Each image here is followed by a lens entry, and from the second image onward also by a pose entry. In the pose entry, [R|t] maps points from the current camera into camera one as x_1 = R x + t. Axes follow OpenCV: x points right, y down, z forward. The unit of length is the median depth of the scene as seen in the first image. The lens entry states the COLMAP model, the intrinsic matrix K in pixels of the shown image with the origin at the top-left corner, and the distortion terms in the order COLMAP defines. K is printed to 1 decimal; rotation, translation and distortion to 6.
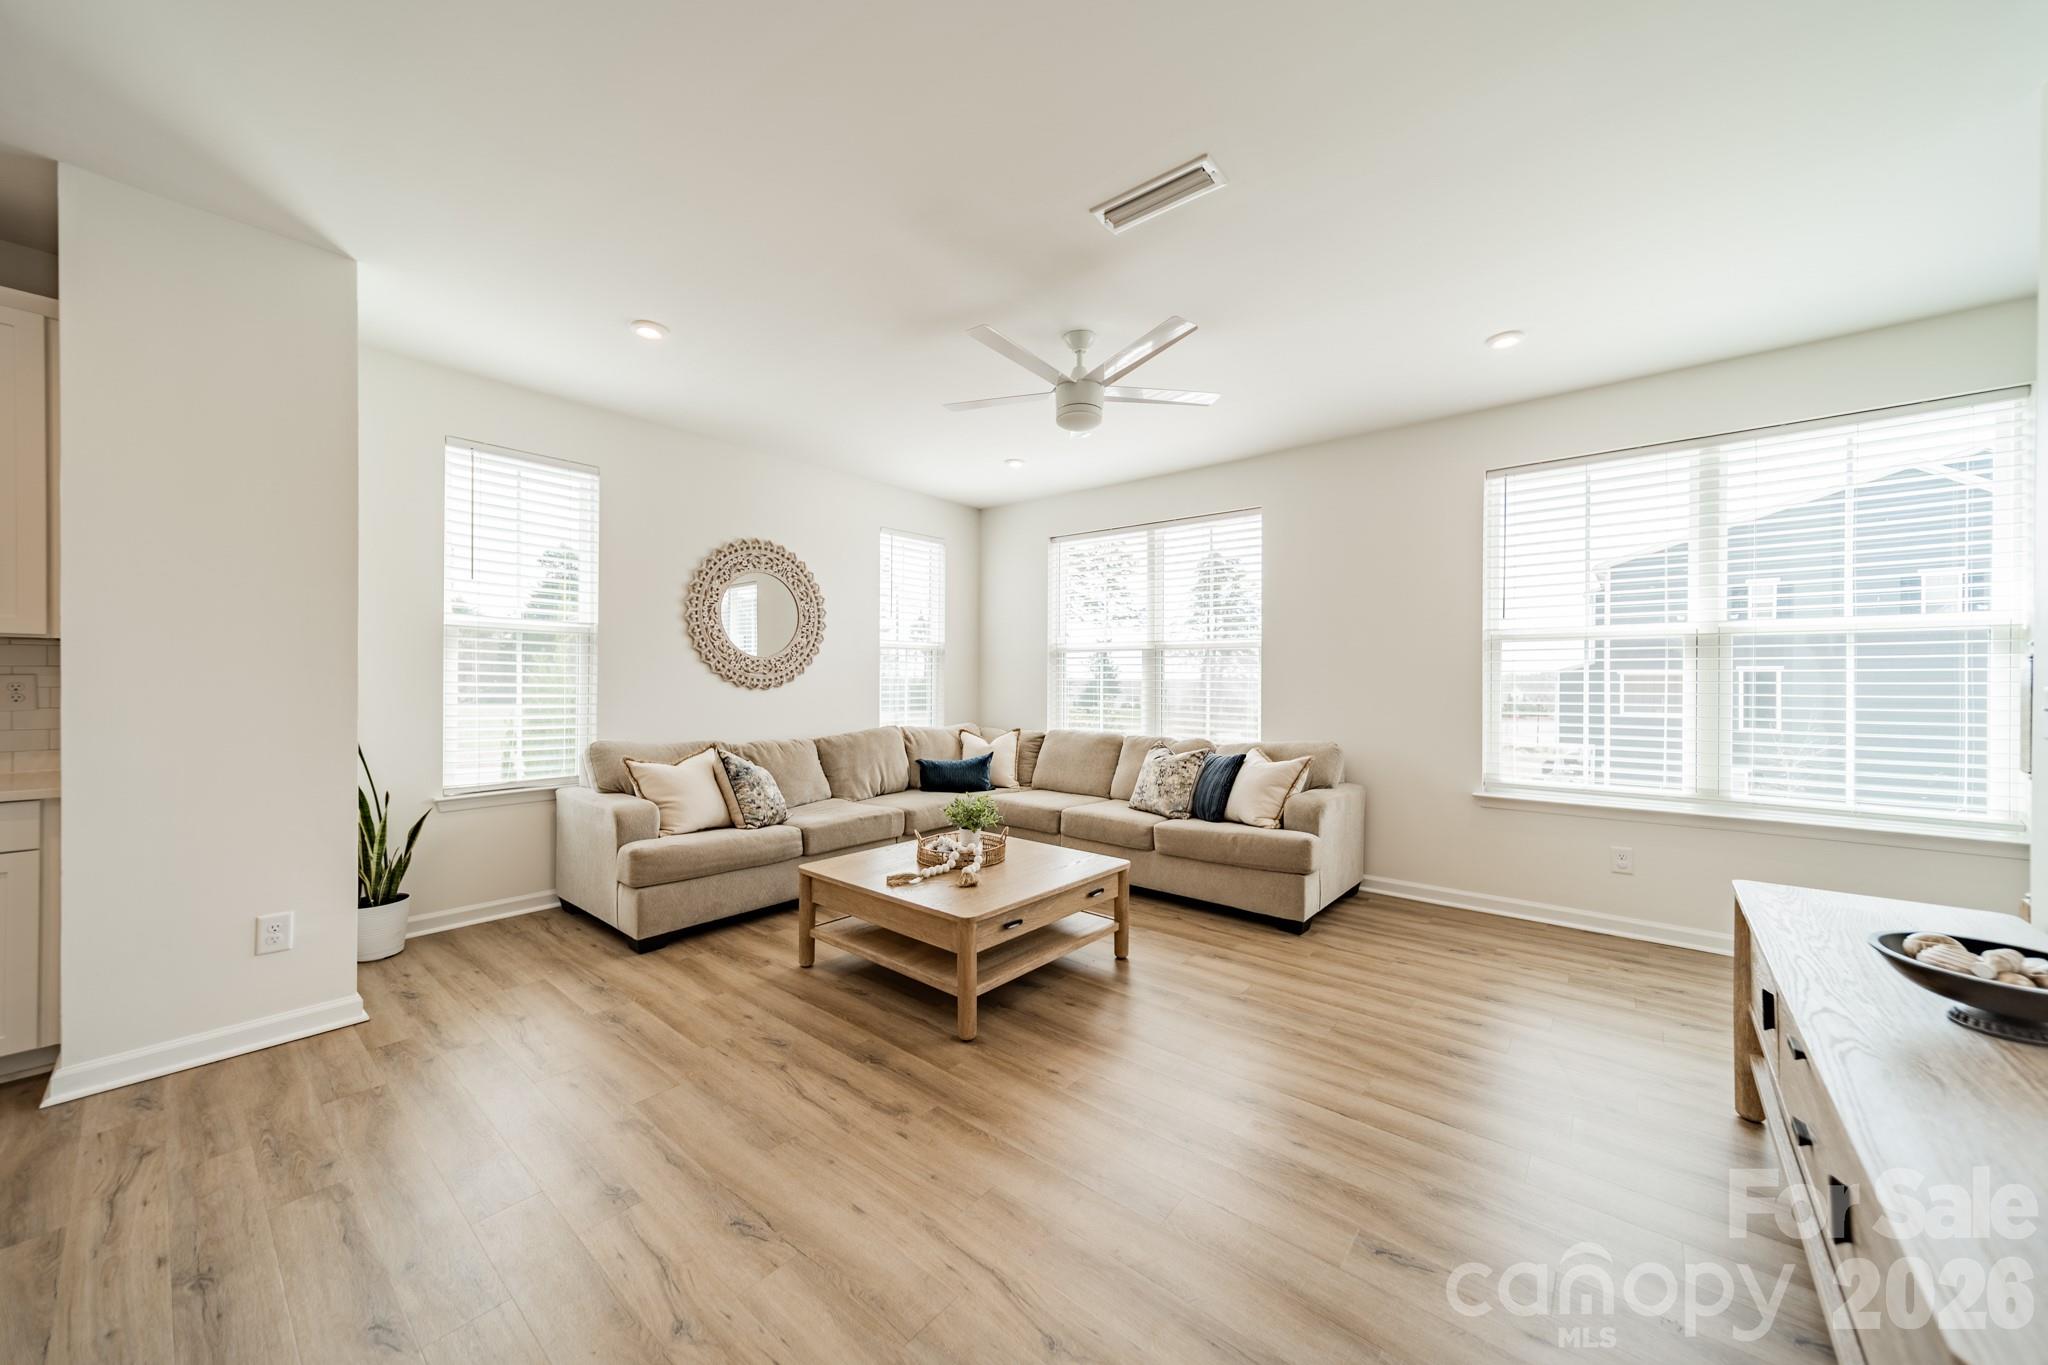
lens RADIAL K [[722.1, 0, 1027.9], [0, 722.1, 678.5], [0, 0, 1]] dist [0.006560, 0.000282]
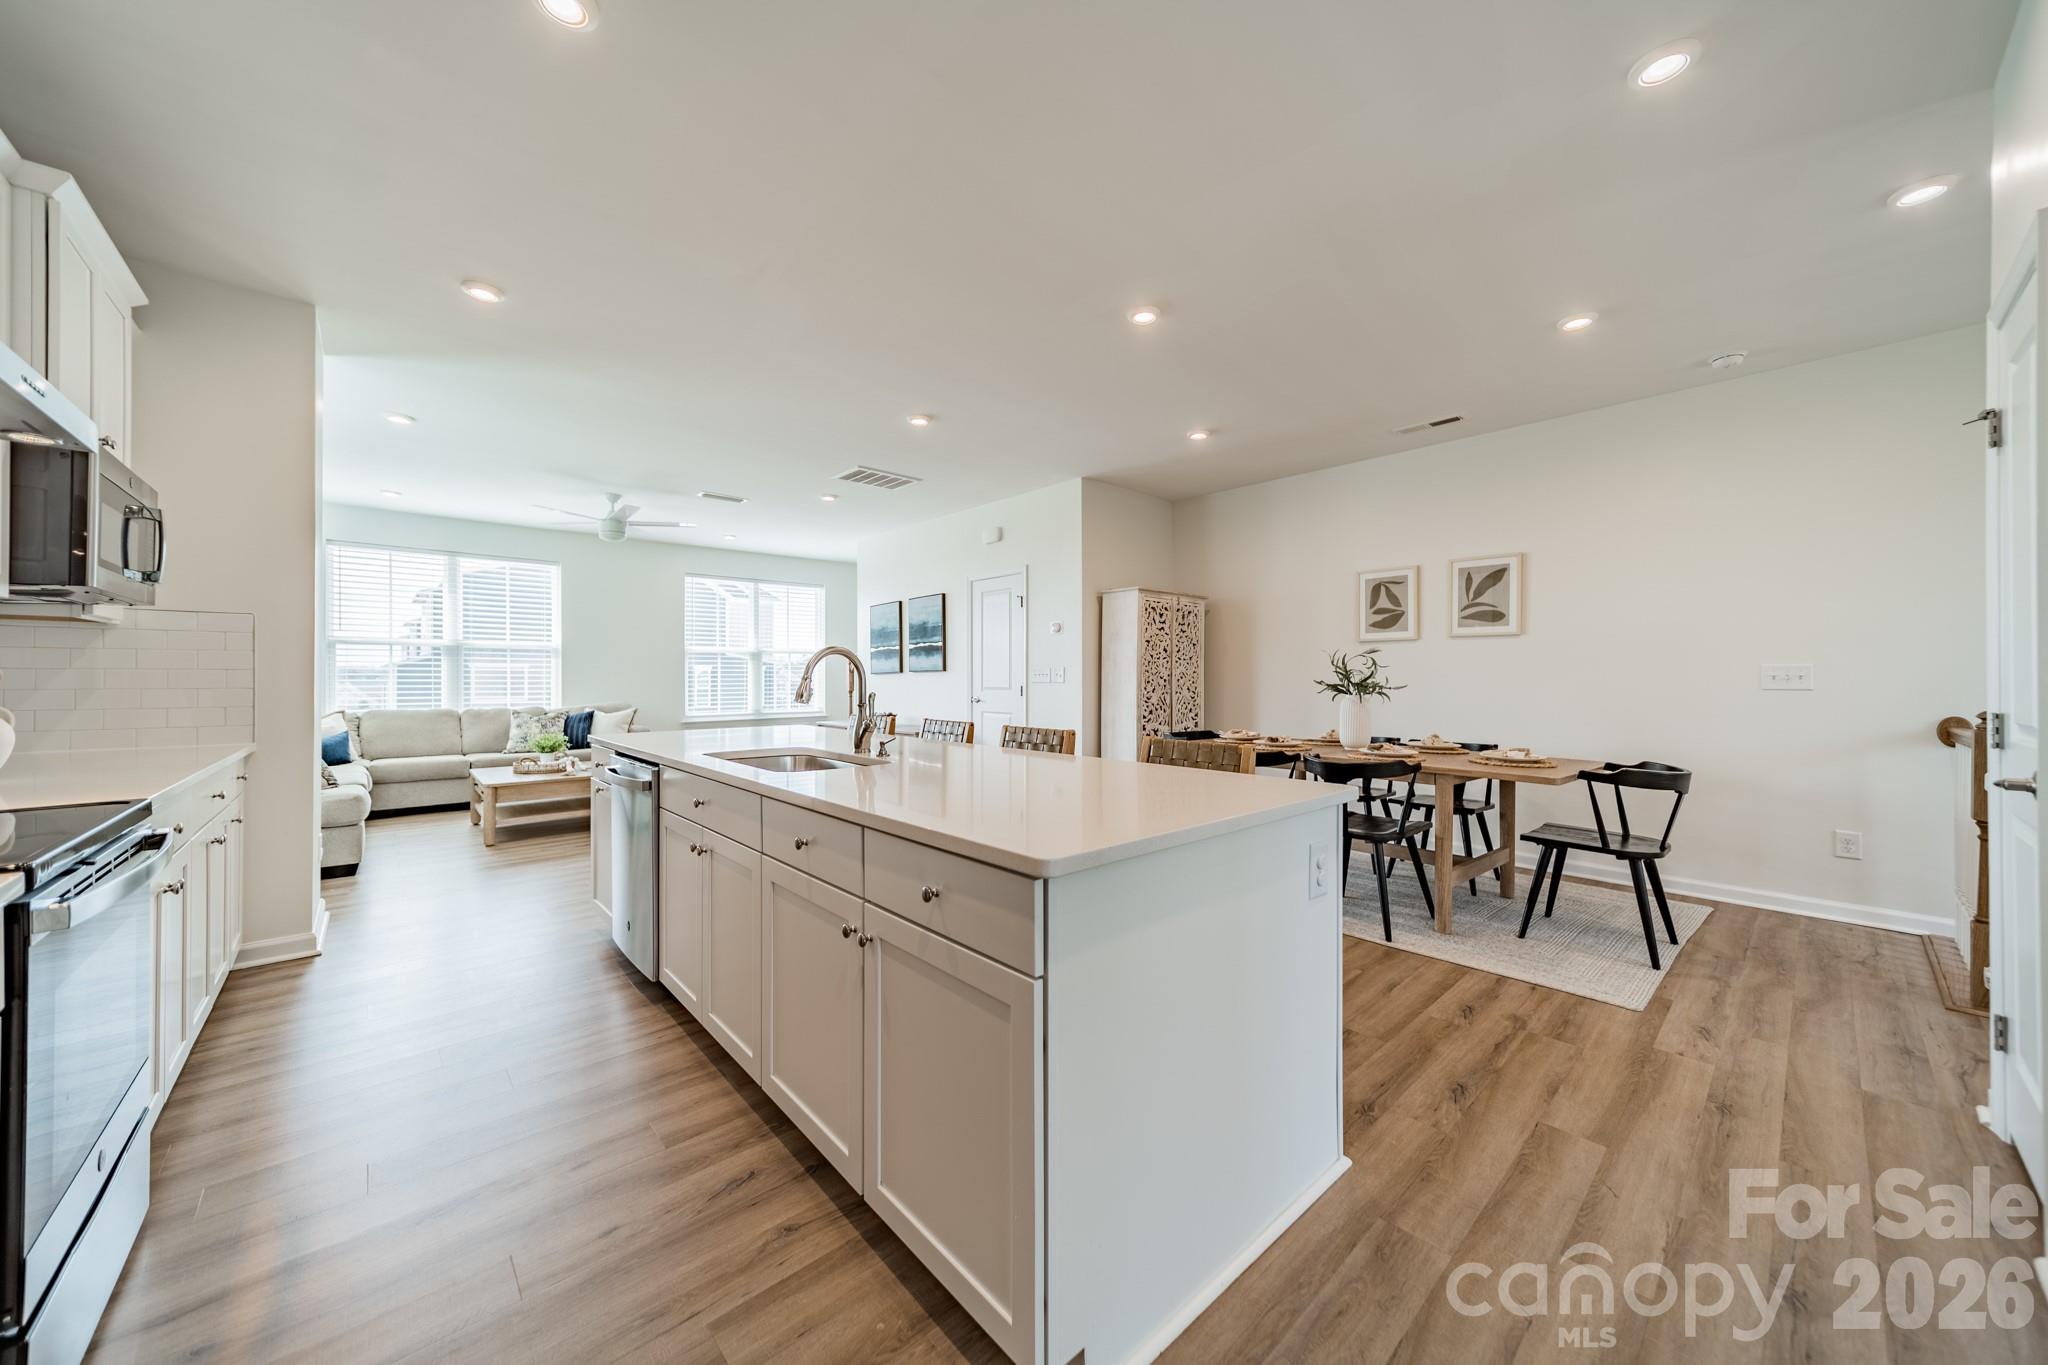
lens RADIAL K [[722.1, 0, 1028.9], [0, 722.1, 677.3], [0, 0, 1]] dist [0.006560, 0.000282]
pose [[0.138590, -0.009761, 0.990302, -1.445787], [0.000273, 0.999952, 0.009818, 0.005712], [-0.990350, -0.001091, 0.138586, -0.338113]]
